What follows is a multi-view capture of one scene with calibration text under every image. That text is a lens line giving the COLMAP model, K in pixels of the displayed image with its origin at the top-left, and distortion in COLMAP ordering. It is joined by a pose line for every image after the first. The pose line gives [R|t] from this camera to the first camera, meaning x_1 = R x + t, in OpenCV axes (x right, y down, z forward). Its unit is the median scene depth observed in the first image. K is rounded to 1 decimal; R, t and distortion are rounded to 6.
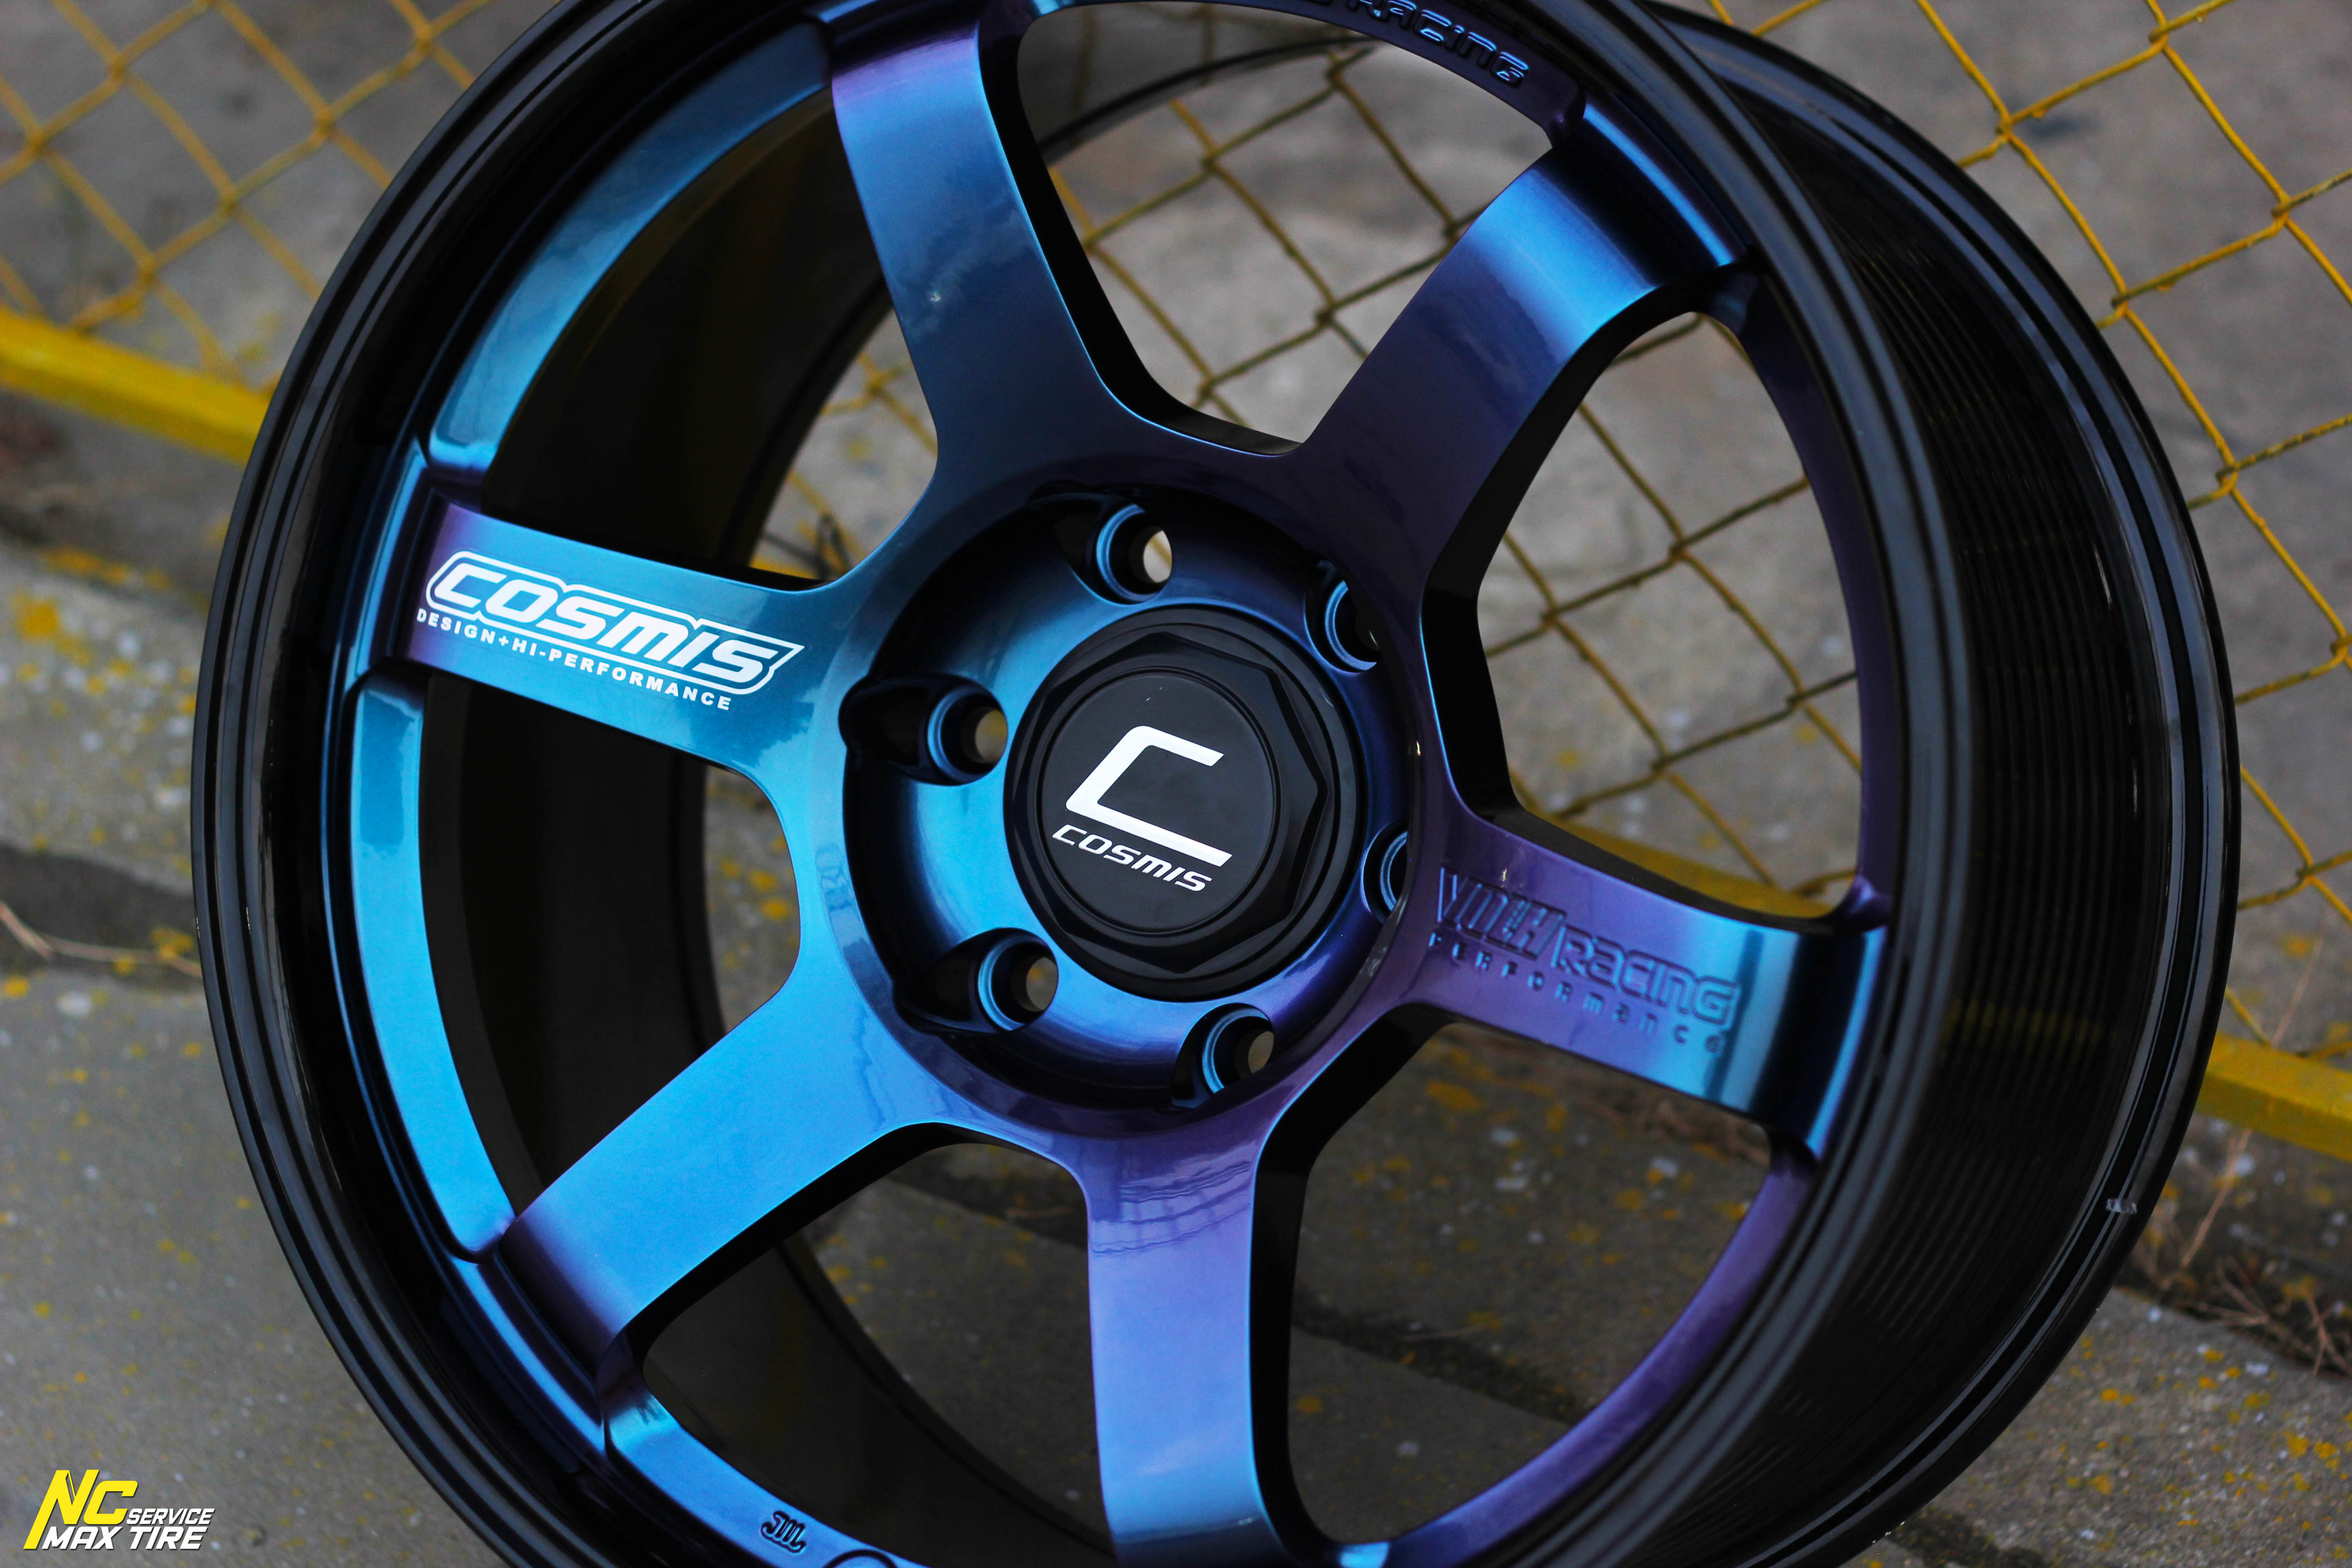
lens RADIAL K [[5756.0, 0, 1177.6], [0, 5756.0, 783.8], [0, 0, 1]] dist [-0.122789, 0.000000]
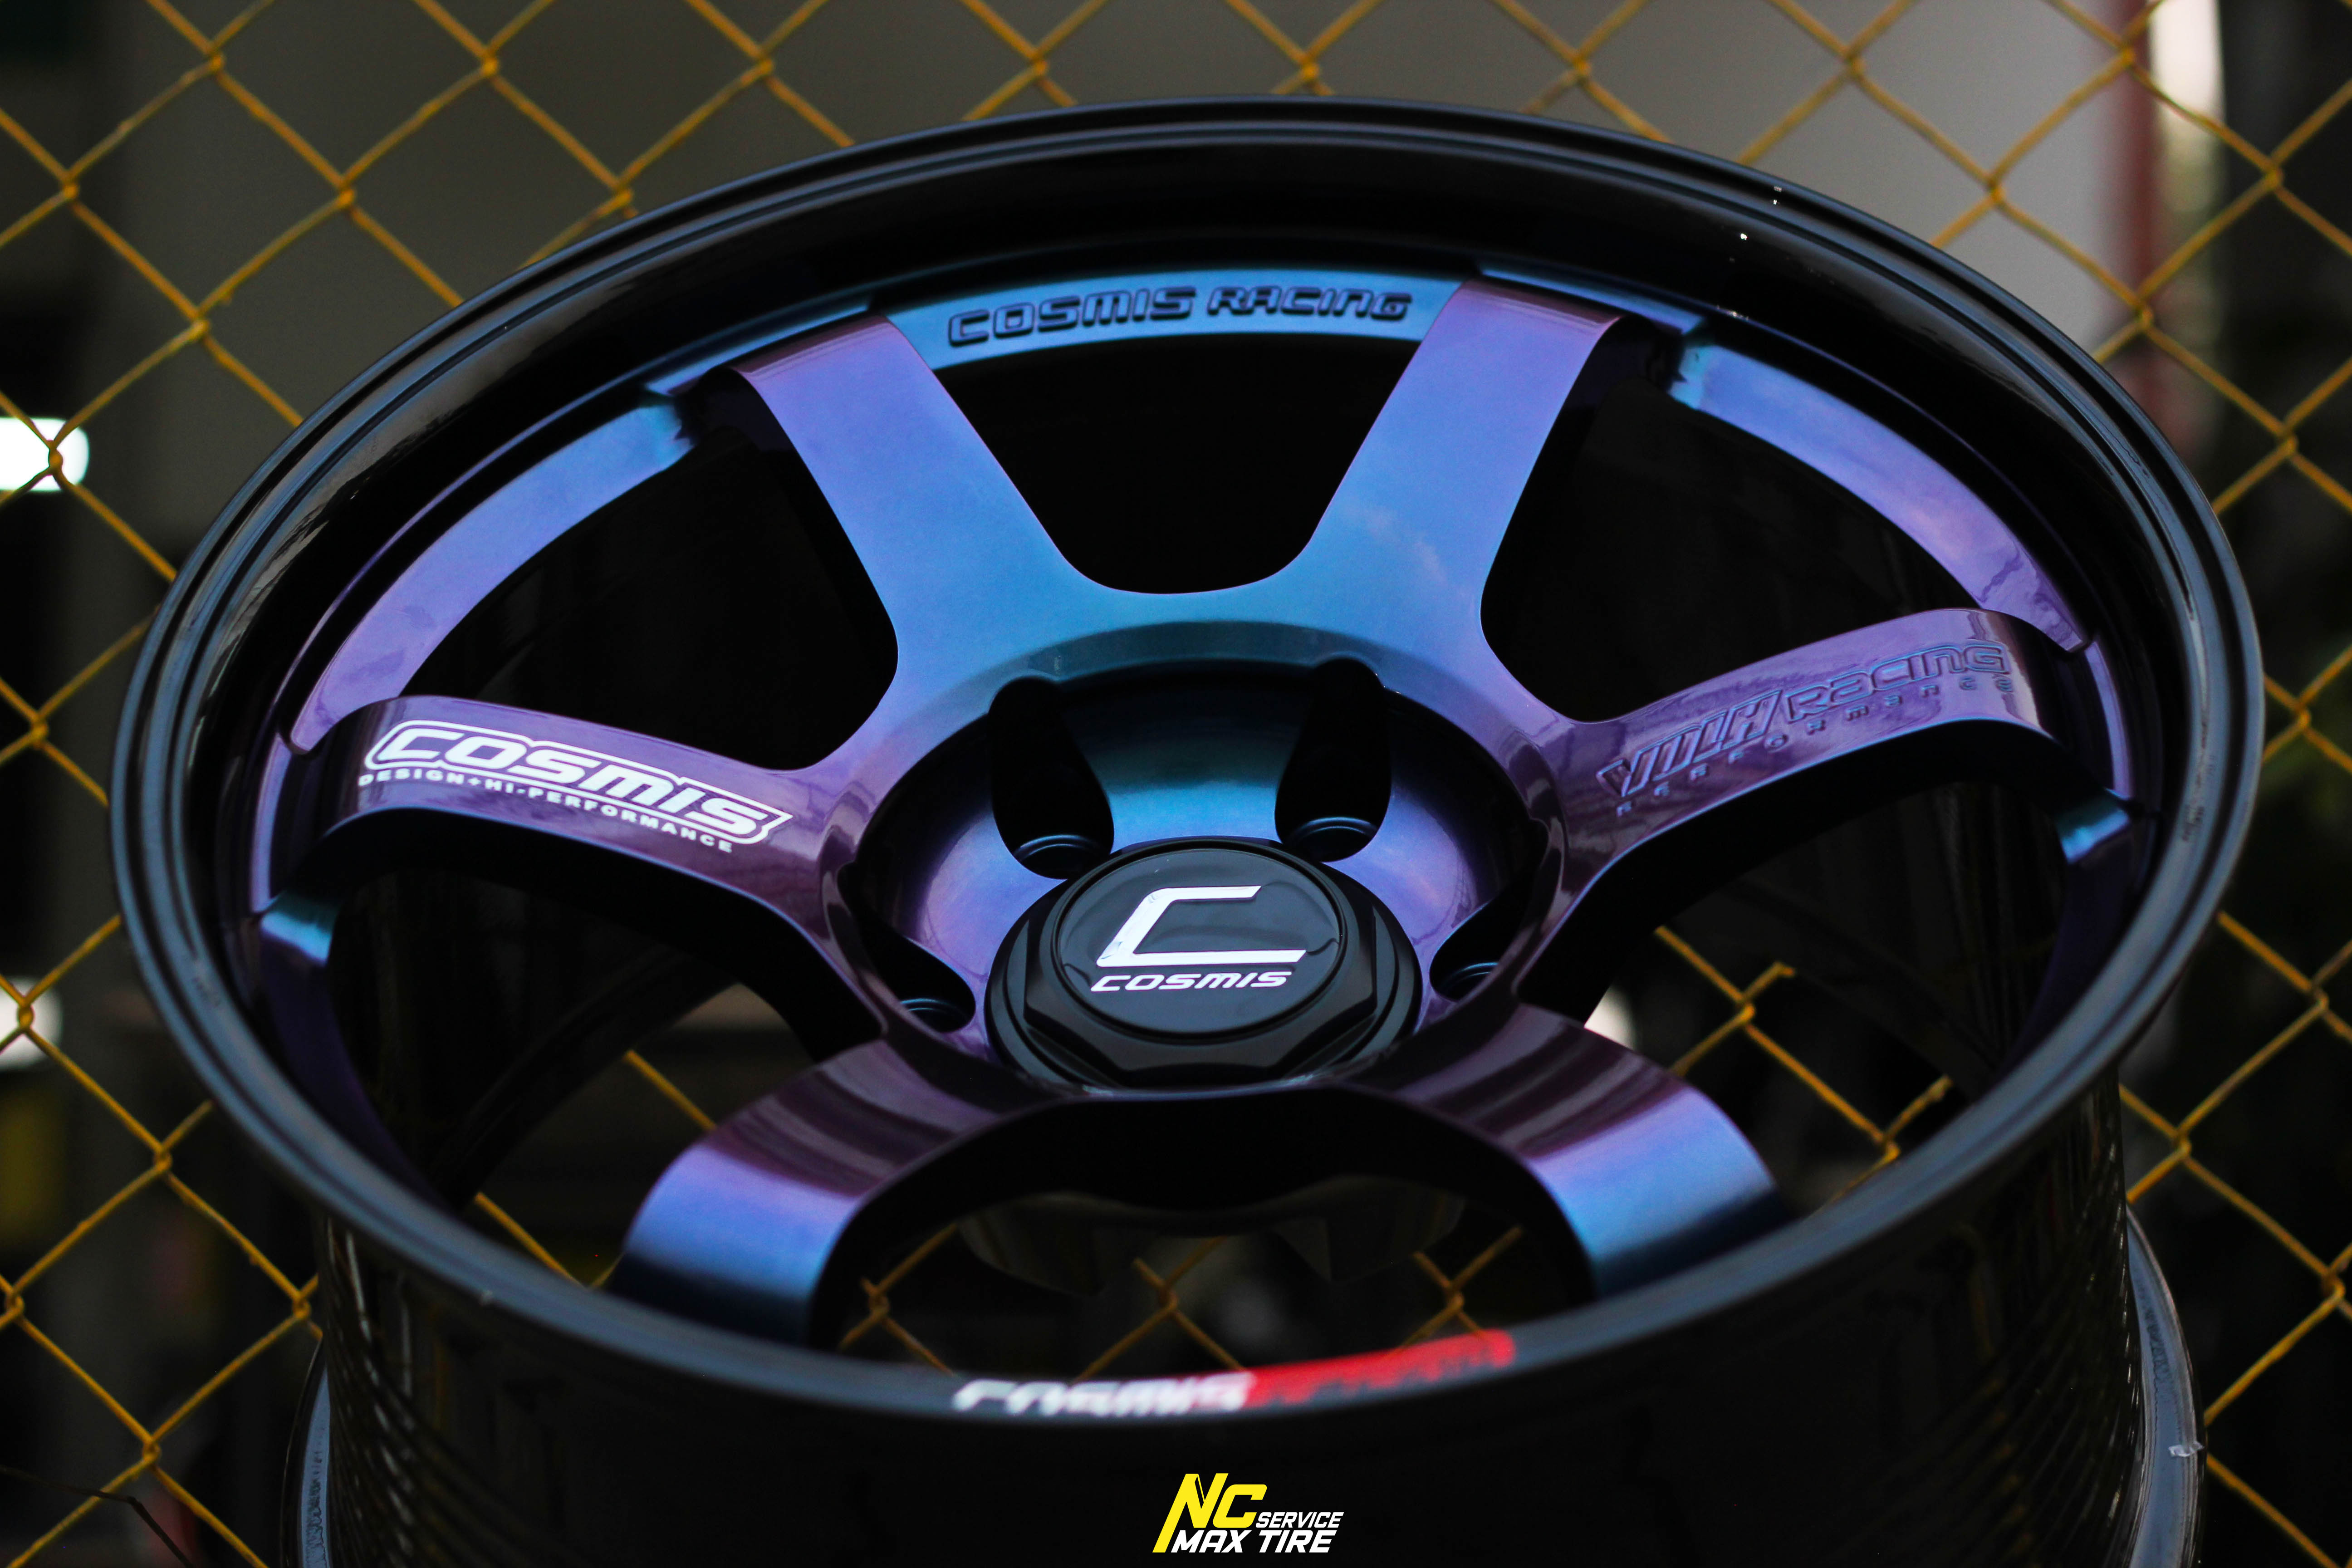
lens RADIAL K [[5705.7, 0, 1169.6], [0, 5705.7, 787.6], [0, 0, 1]] dist [-0.098548, 0.000000]
pose [[0.885416, 0.106661, 0.452396, -0.417903], [0.297491, 0.617792, -0.727896, 0.642562], [-0.357125, 0.779074, 0.515272, 0.514648]]
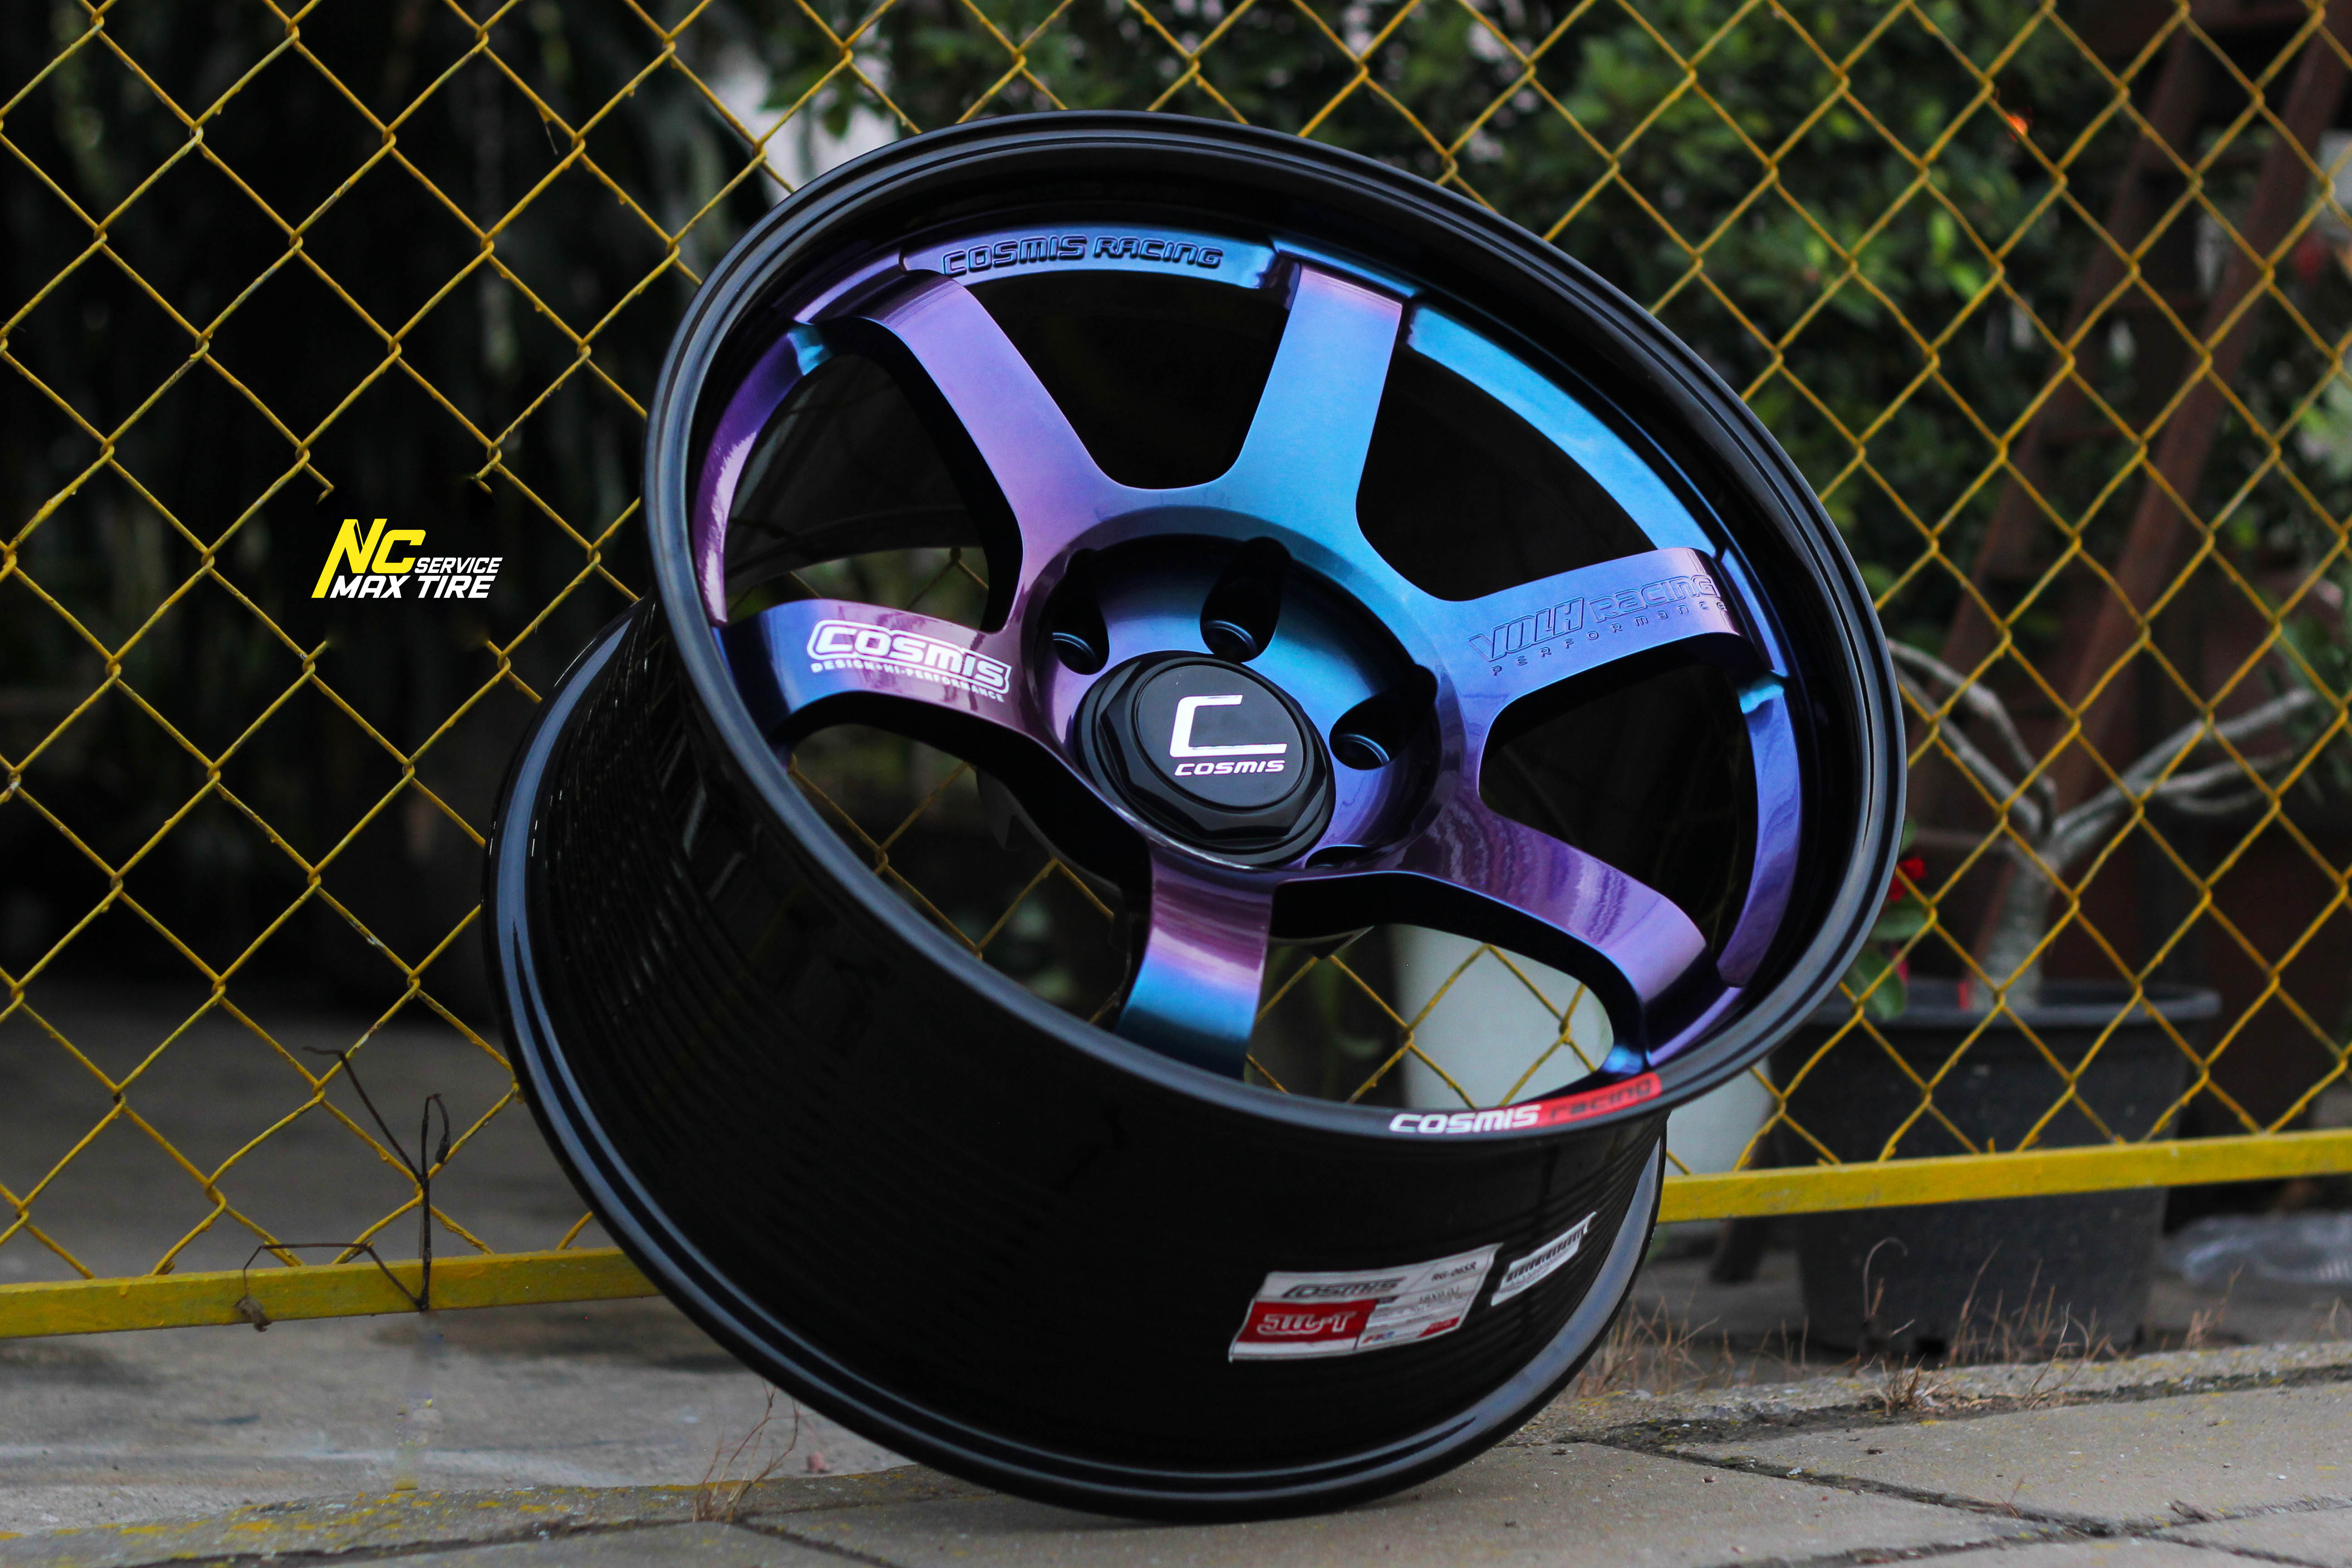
lens RADIAL K [[6118.9, 0, 1210.1], [0, 6118.9, 929.6], [0, 0, 1]] dist [-0.077004, 0.000000]
pose [[0.544990, -0.037435, 0.837606, -1.290537], [0.551098, 0.768882, -0.324210, 0.535813], [-0.631883, 0.638294, 0.439663, 0.354786]]
